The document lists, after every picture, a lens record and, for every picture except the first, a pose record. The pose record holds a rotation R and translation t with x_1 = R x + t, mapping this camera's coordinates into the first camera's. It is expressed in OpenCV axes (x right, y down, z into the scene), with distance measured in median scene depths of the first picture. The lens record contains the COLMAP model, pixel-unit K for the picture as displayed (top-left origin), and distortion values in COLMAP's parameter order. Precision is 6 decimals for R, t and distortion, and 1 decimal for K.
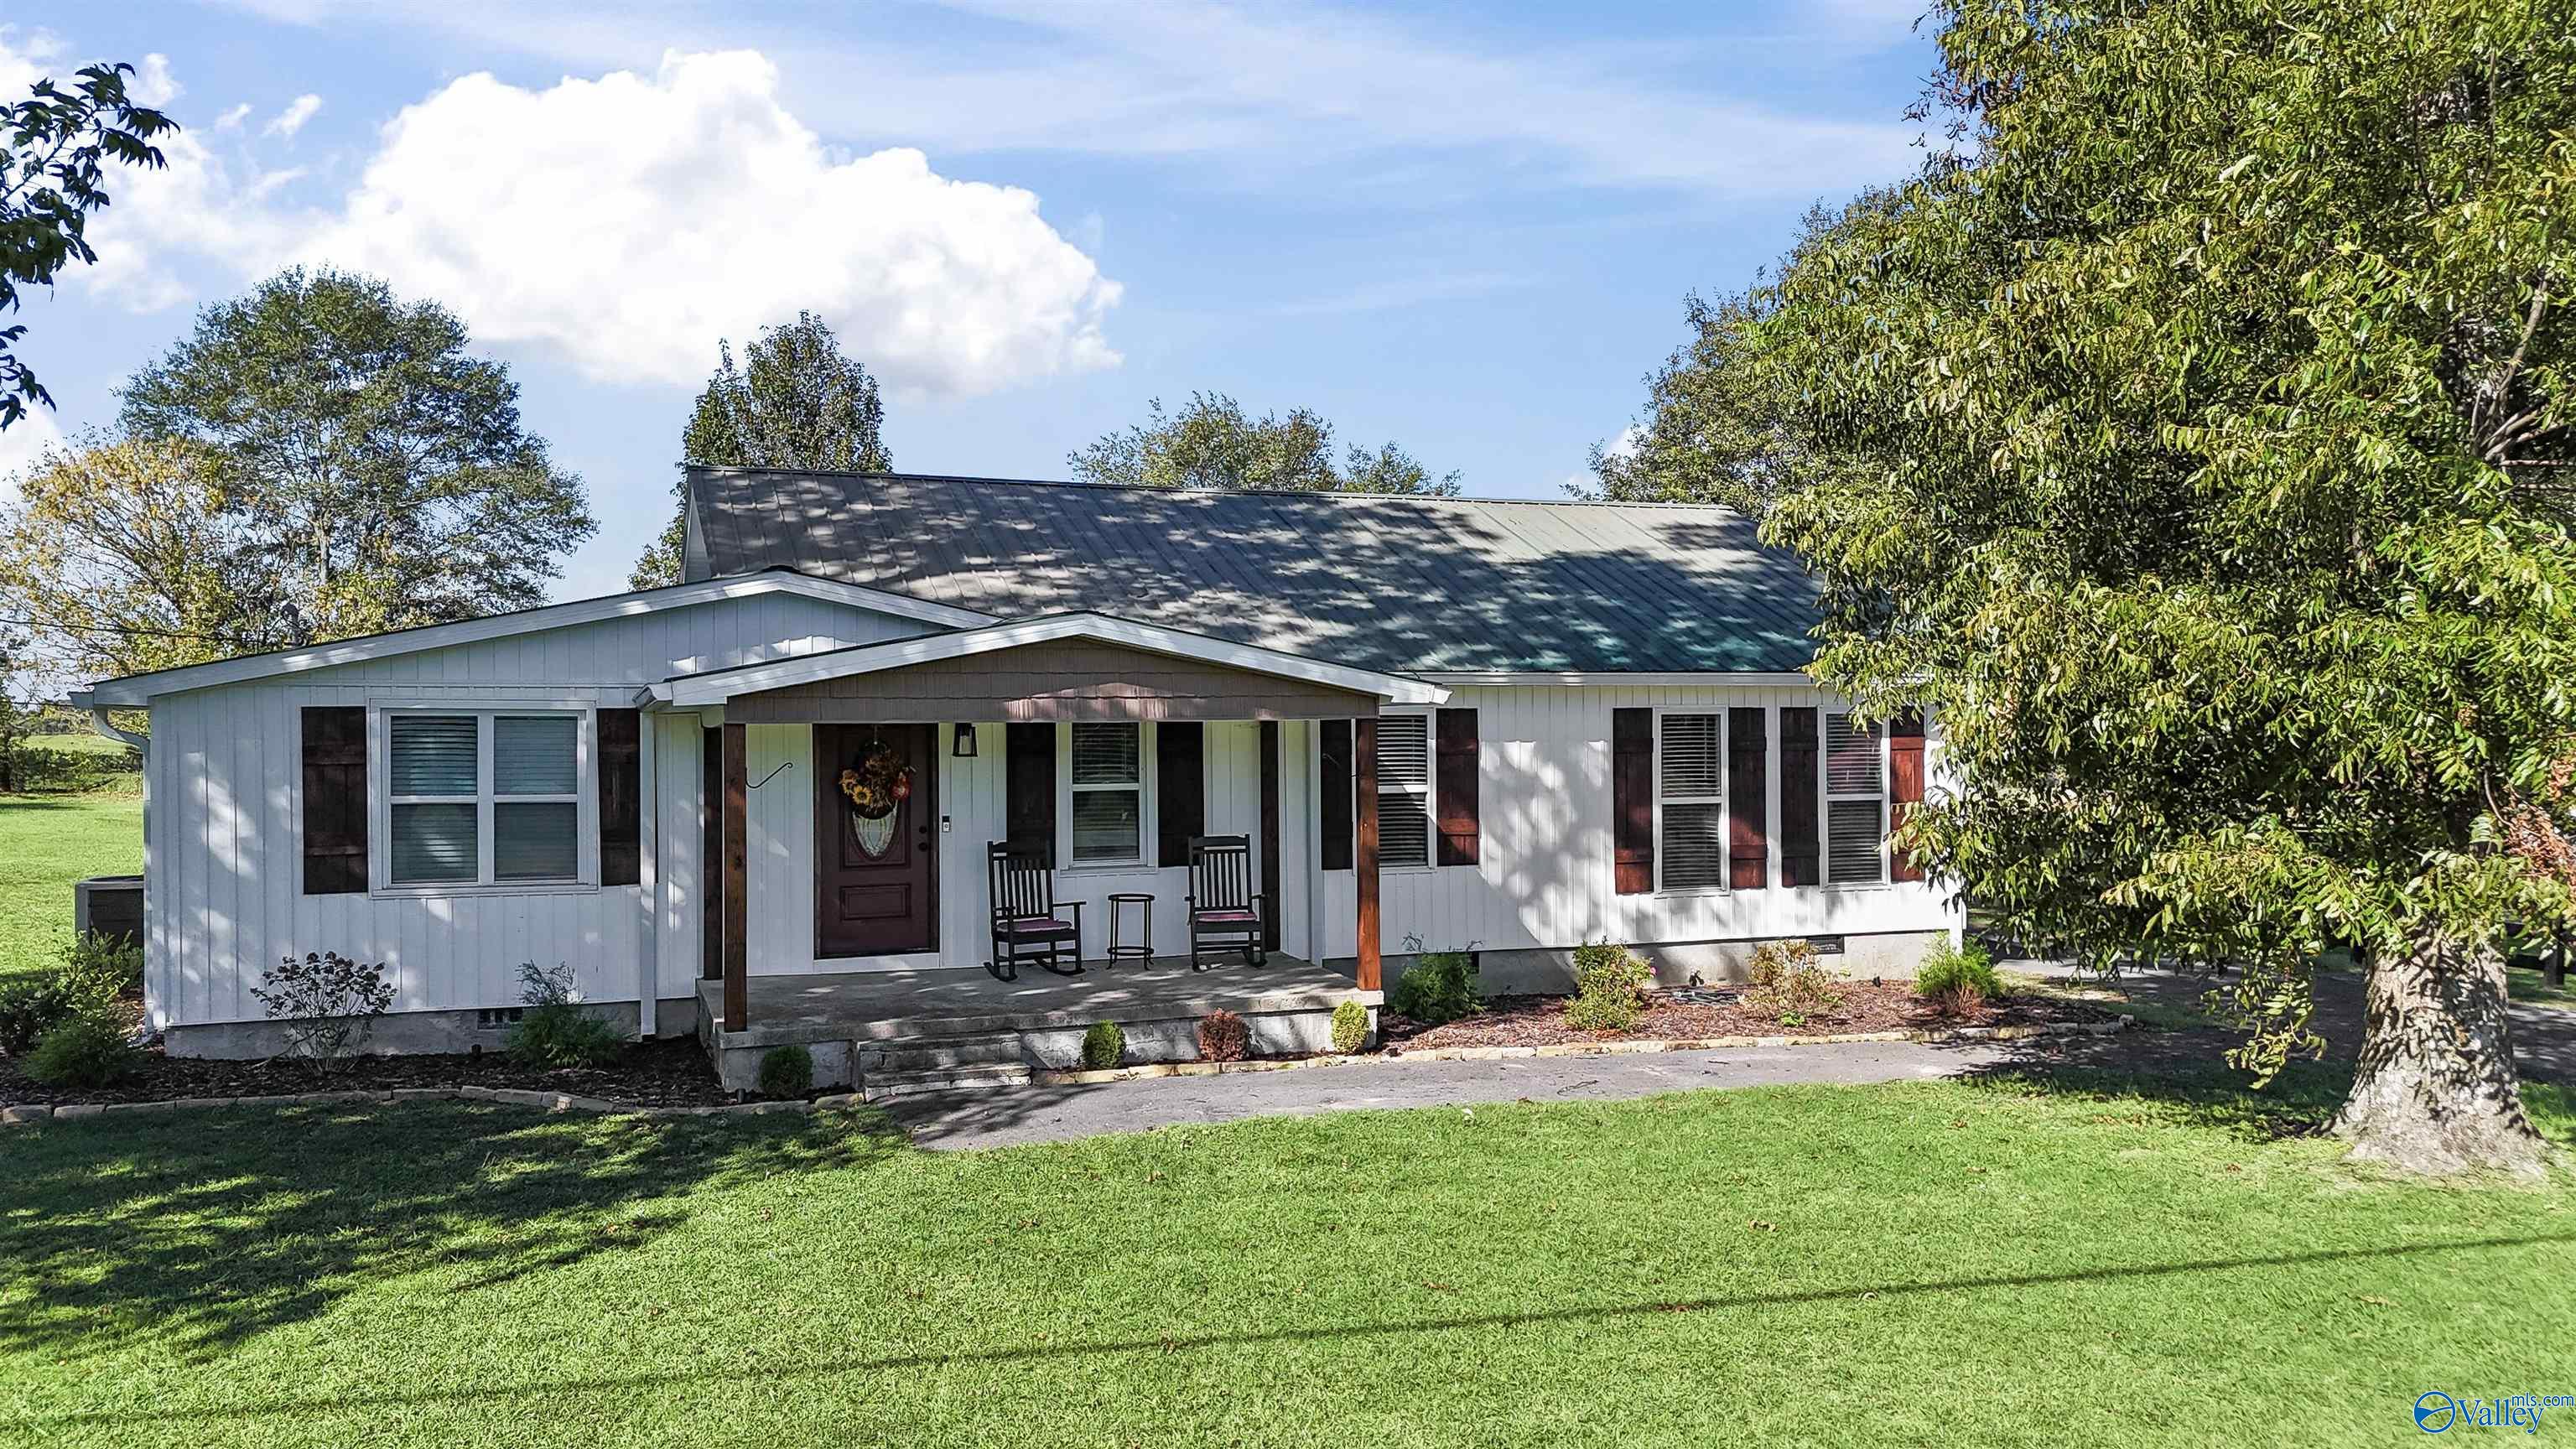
lens RADIAL K [[1908.8, 0, 1288.0], [0, 1908.8, 724.5], [0, 0, 1]] dist [0.041760, -0.002315]
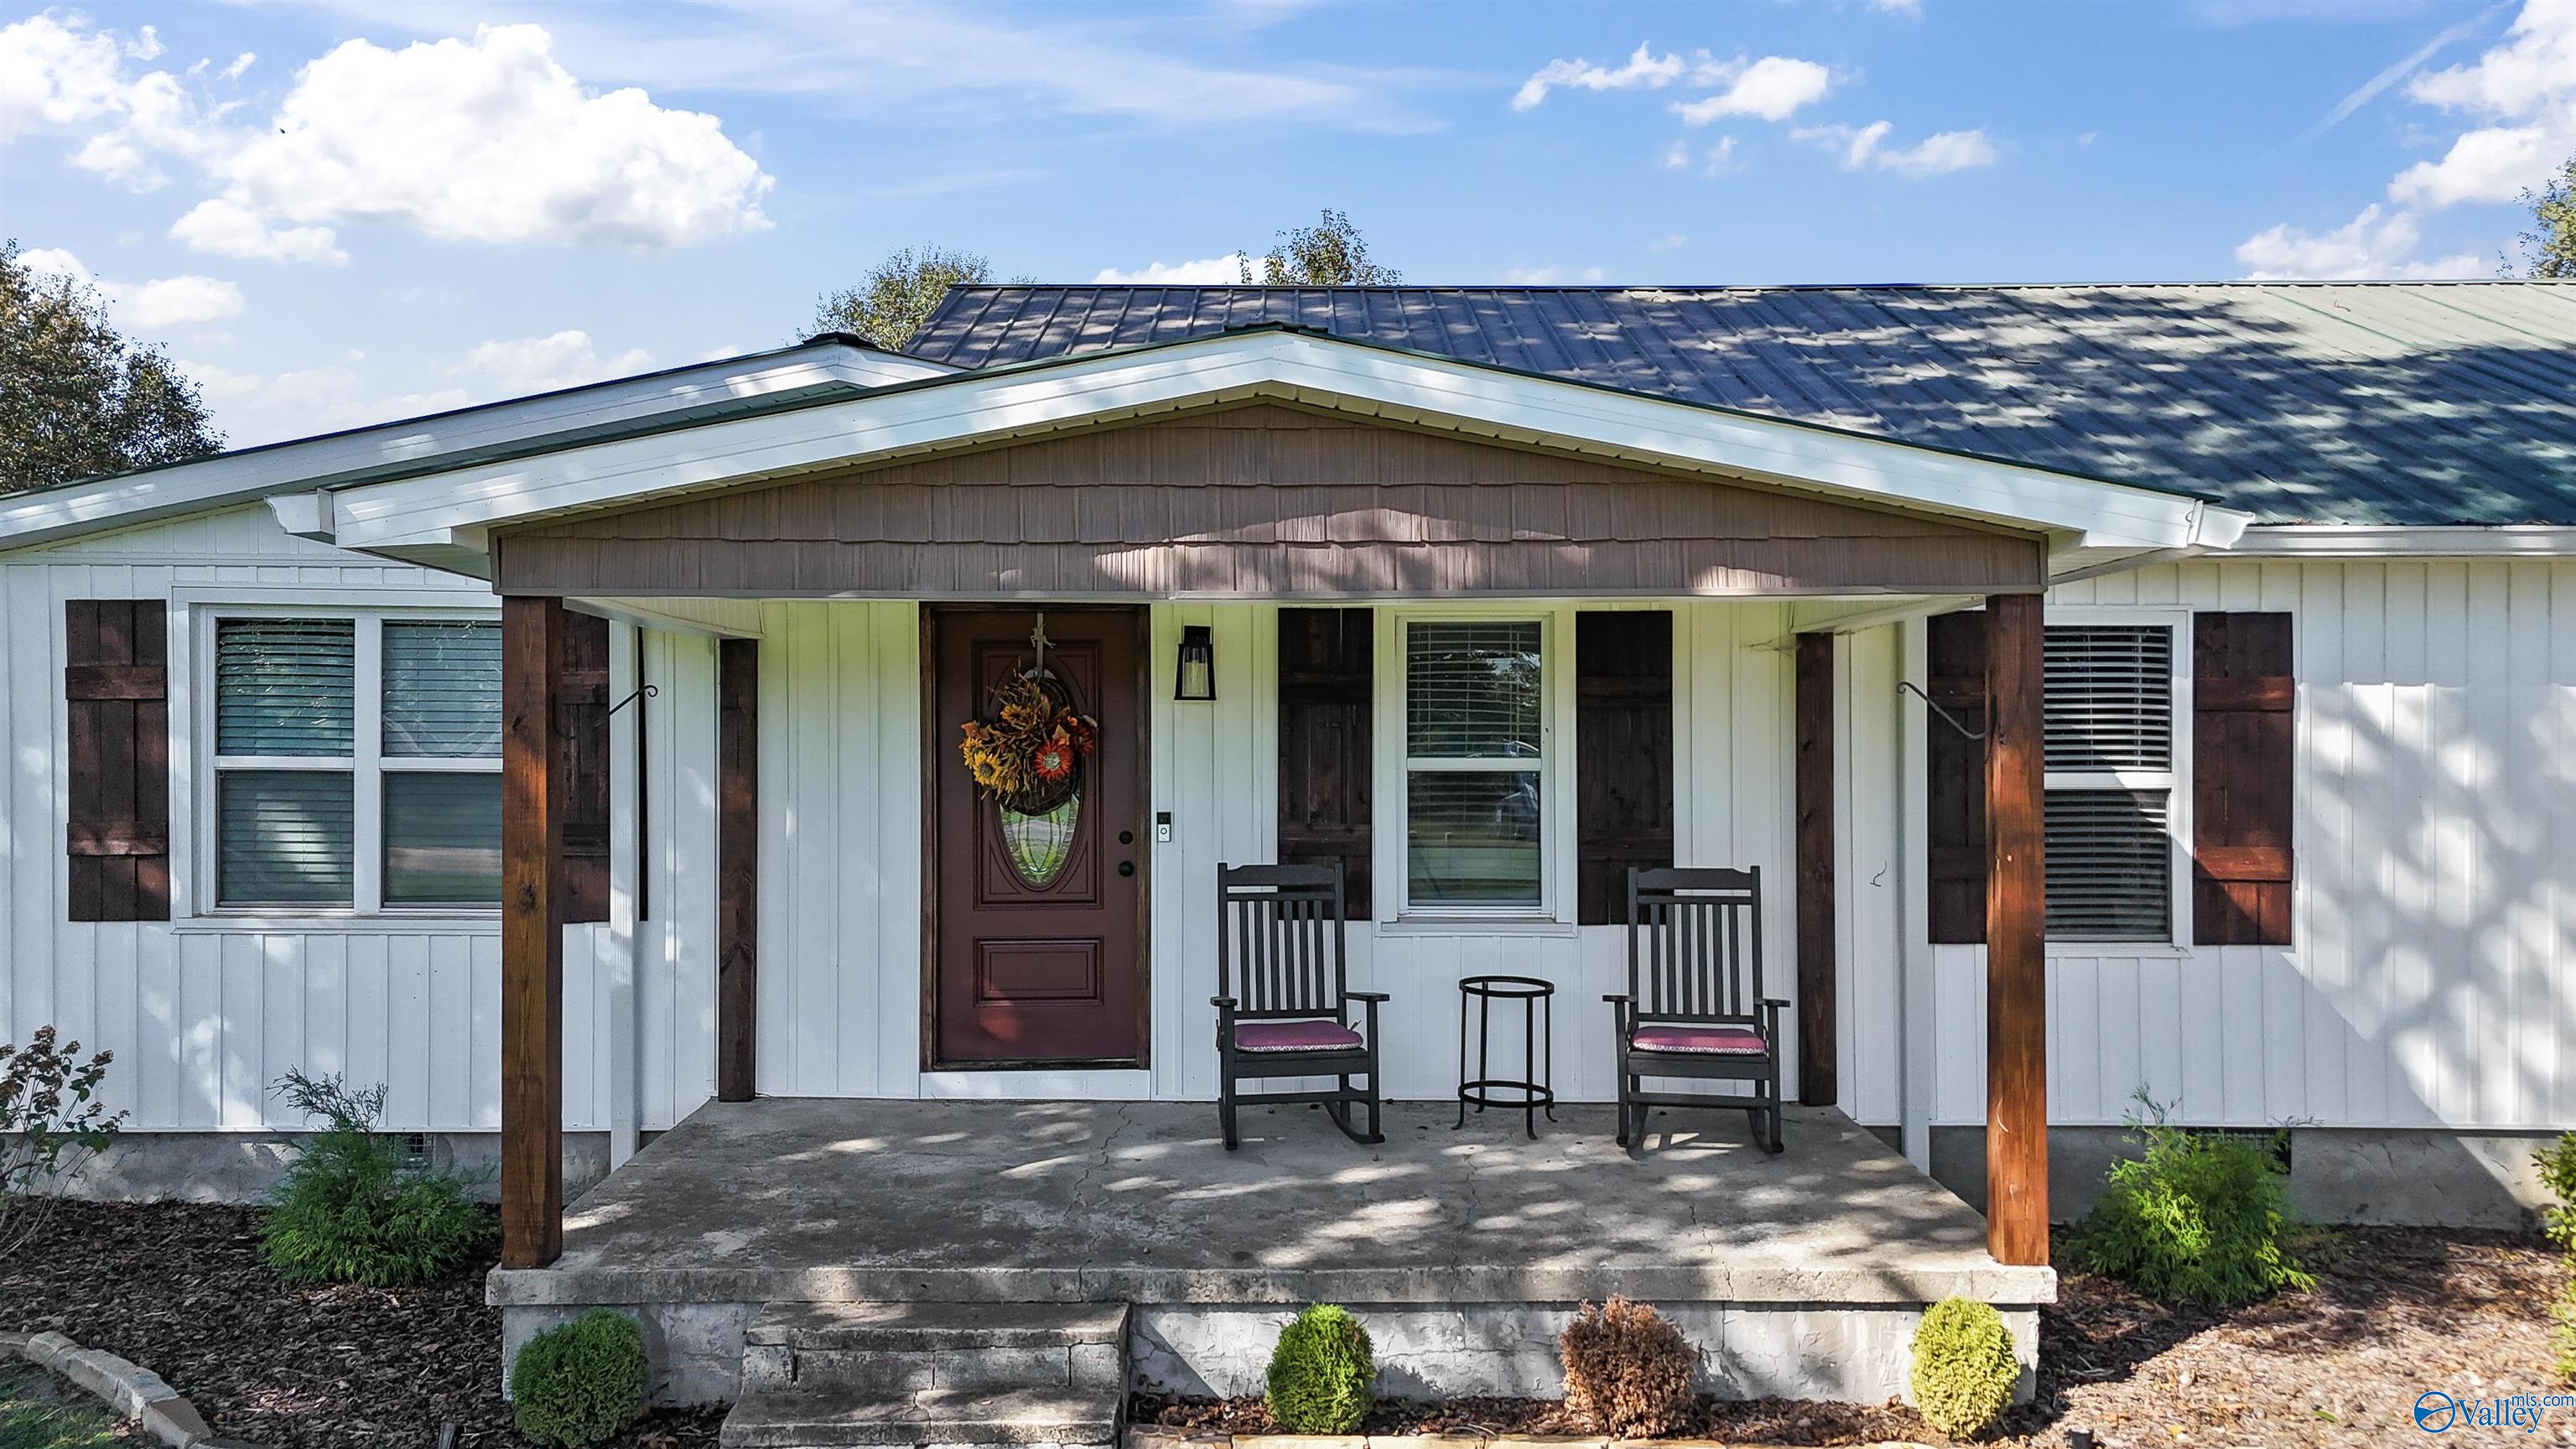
lens RADIAL K [[1908.8, 0, 1288.0], [0, 1908.8, 724.5], [0, 0, 1]] dist [0.041760, -0.002315]
pose [[0.936357, 0.005180, -0.351011, 0.037498], [-0.007774, 0.999952, -0.005979, 0.025474], [0.350964, 0.008327, 0.936352, 0.499406]]
